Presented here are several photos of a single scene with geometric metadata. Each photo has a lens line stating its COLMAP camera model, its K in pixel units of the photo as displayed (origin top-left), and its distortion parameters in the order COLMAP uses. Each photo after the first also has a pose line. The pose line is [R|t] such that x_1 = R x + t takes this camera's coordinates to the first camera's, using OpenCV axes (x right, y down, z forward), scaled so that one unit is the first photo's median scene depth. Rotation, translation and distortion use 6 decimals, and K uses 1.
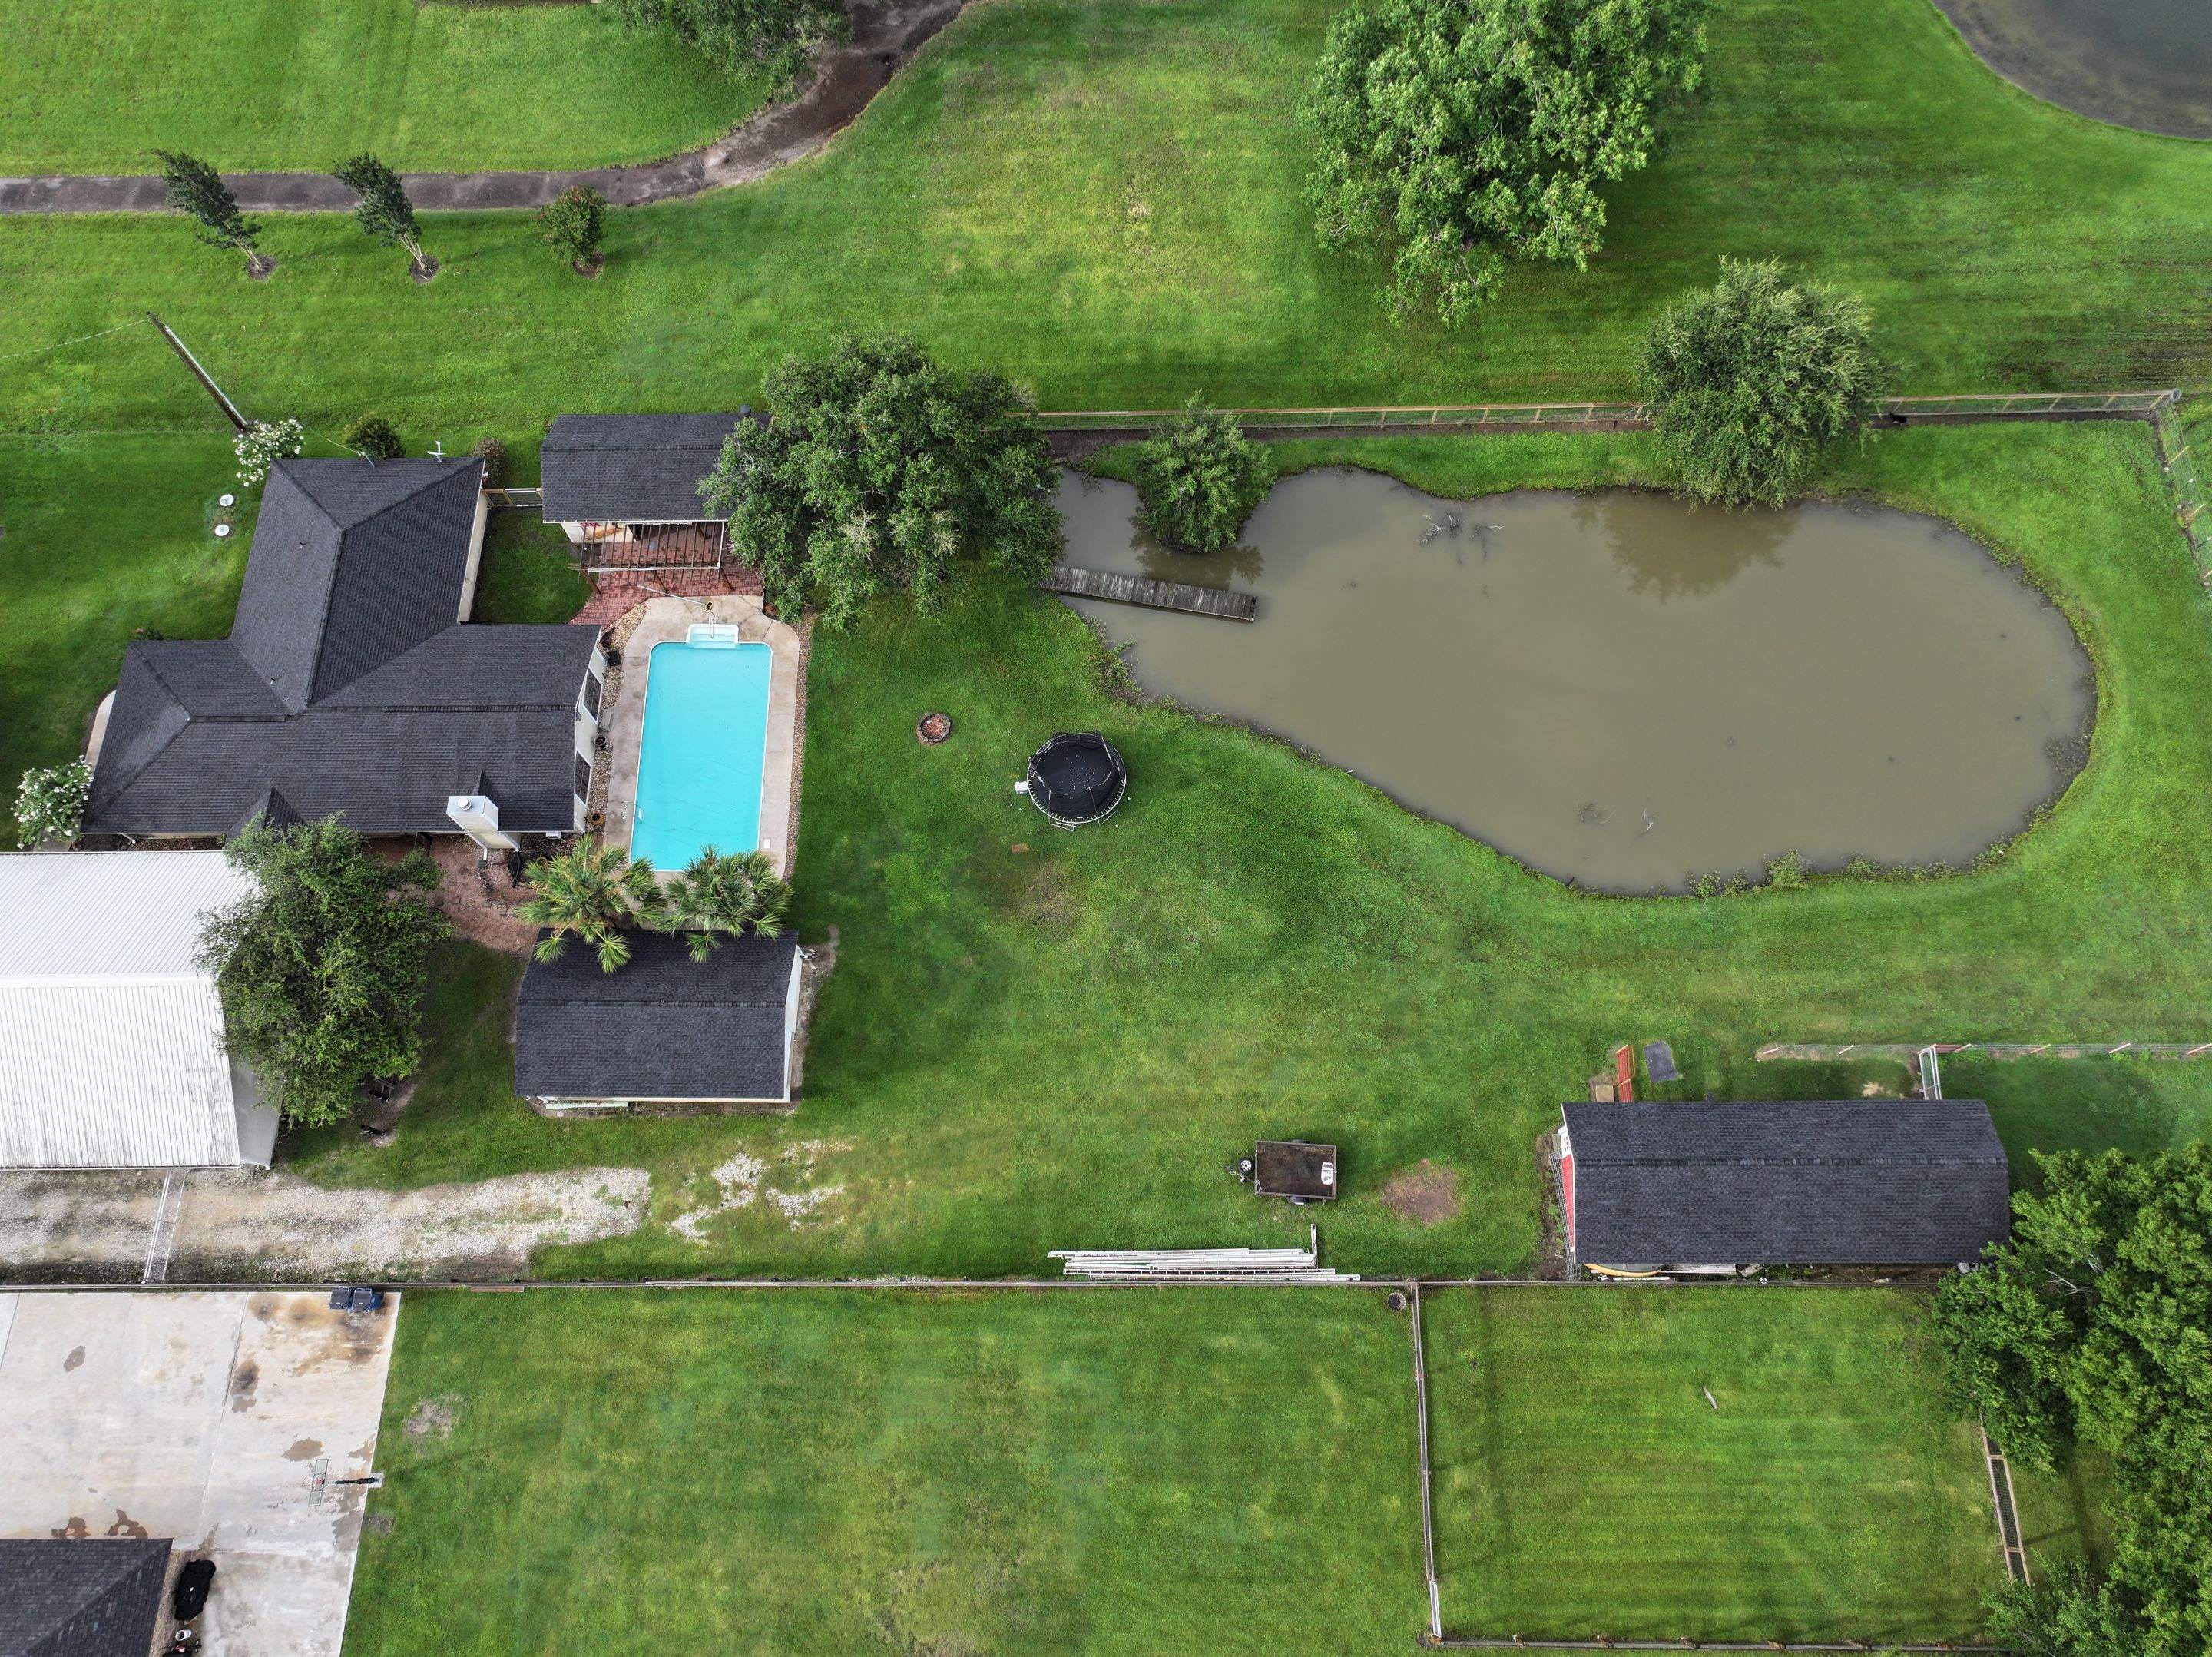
lens RADIAL K [[1545.6, 0, 1114.8], [0, 1545.6, 829.5], [0, 0, 1]] dist [-0.002915, 0.014008]
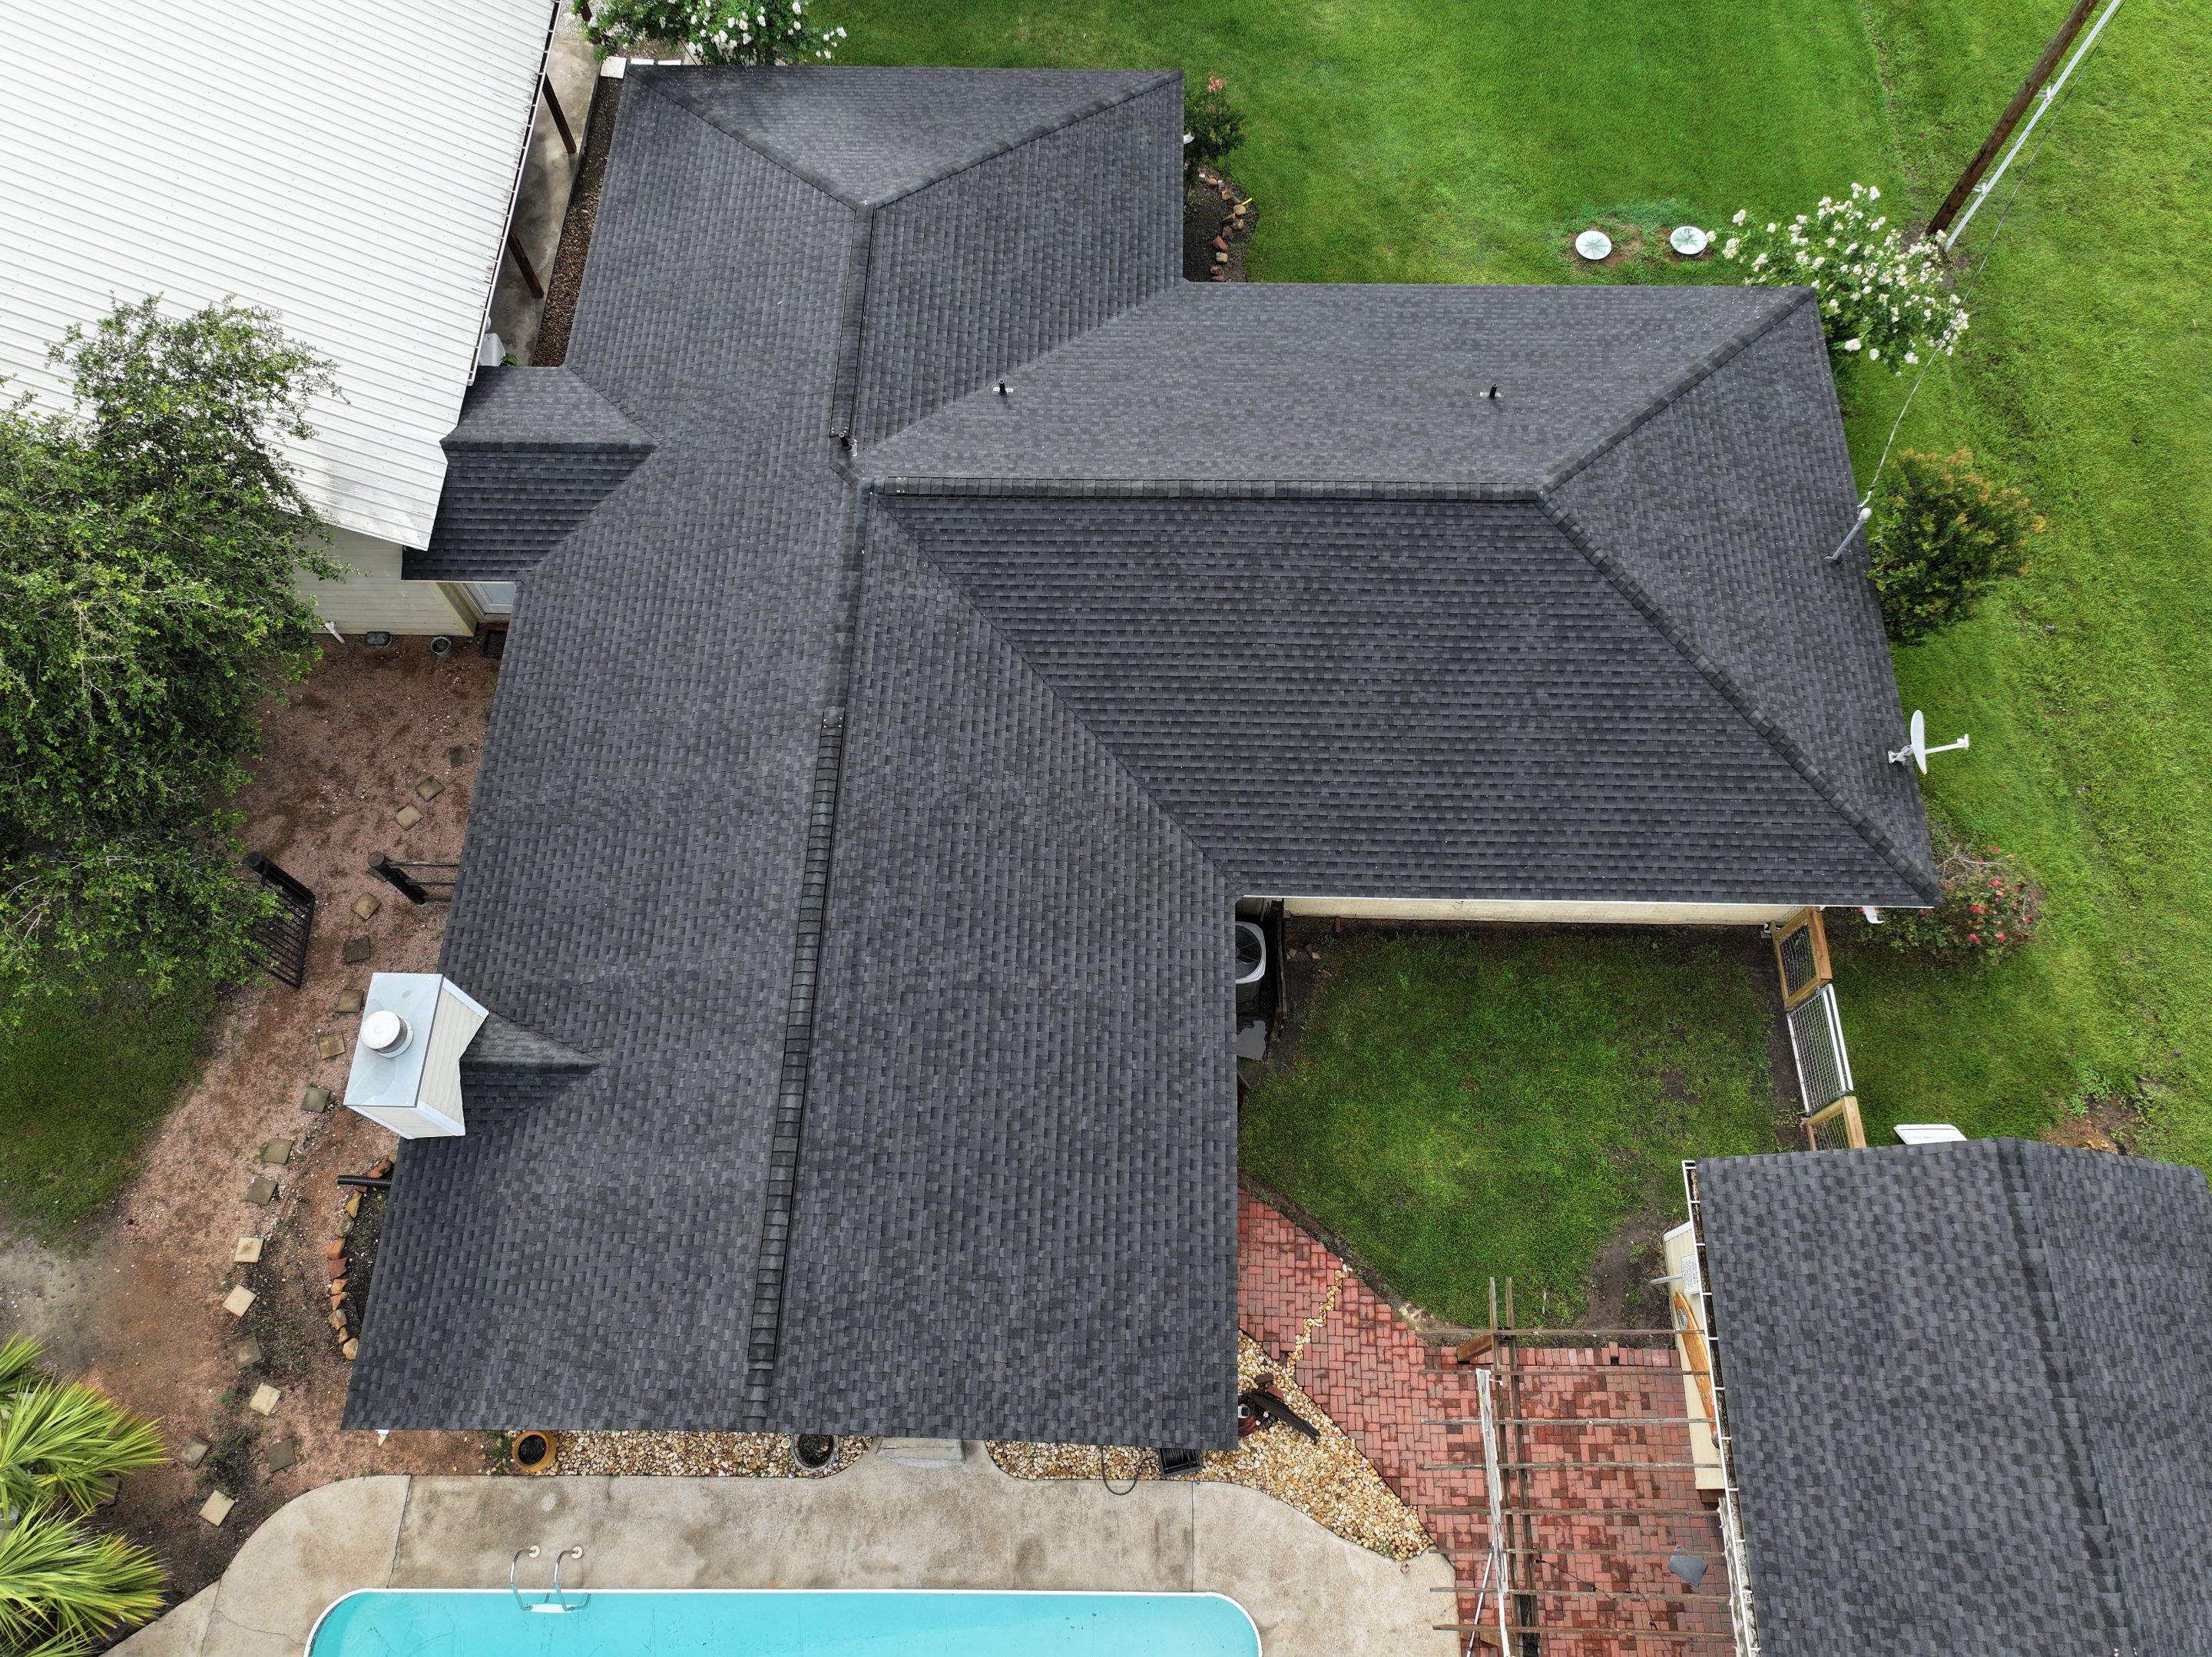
lens RADIAL K [[1545.6, 0, 1122.4], [0, 1545.6, 816.9], [0, 0, 1]] dist [-0.002915, 0.014008]
pose [[-0.024780, 0.917582, -0.396773, -0.323370], [-0.928628, 0.125841, 0.349018, -0.211766], [0.370184, 0.377104, 0.848974, 0.739936]]
